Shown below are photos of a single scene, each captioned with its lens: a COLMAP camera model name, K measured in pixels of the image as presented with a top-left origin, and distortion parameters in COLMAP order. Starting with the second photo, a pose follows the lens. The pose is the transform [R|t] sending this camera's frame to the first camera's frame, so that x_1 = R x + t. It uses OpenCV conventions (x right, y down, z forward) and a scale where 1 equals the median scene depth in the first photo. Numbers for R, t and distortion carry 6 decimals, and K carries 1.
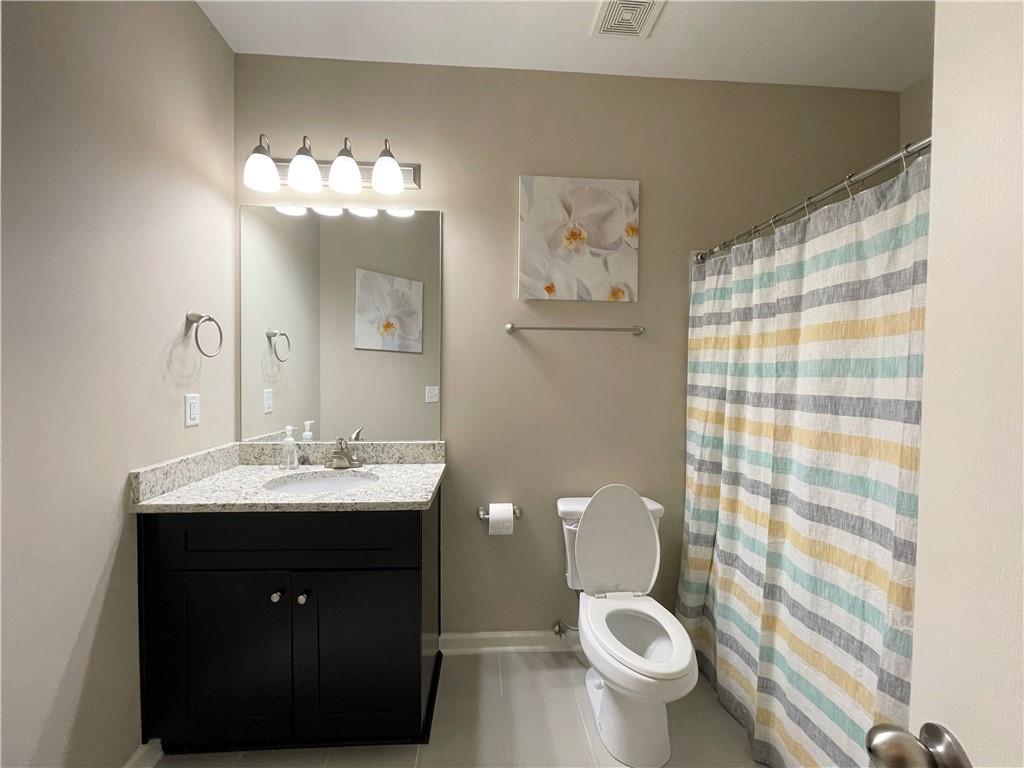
lens RADIAL K [[413.5, 0, 504.4], [0, 413.5, 384.3], [0, 0, 1]] dist [0.001311, -0.000062]
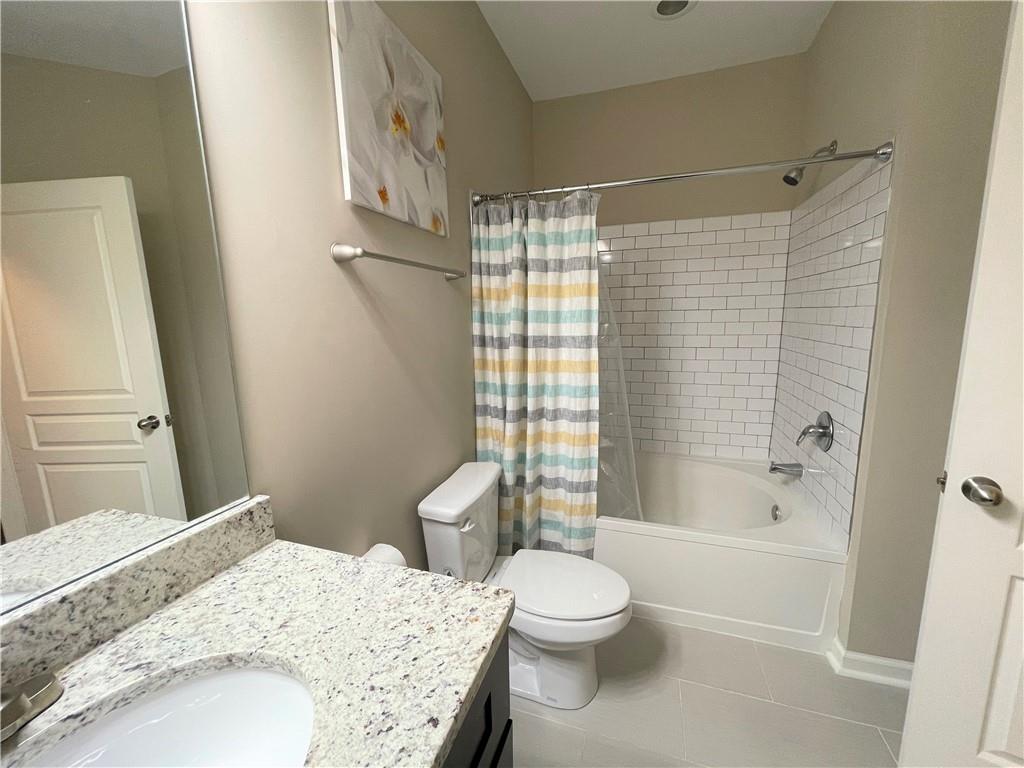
lens RADIAL K [[413.5, 0, 508.7], [0, 413.5, 381.5], [0, 0, 1]] dist [0.001311, -0.000062]
pose [[0.380878, -0.163455, 0.910063, -0.436418], [0.067060, 0.986542, 0.149125, -0.032695], [-0.922190, 0.004230, 0.386714, 0.583123]]
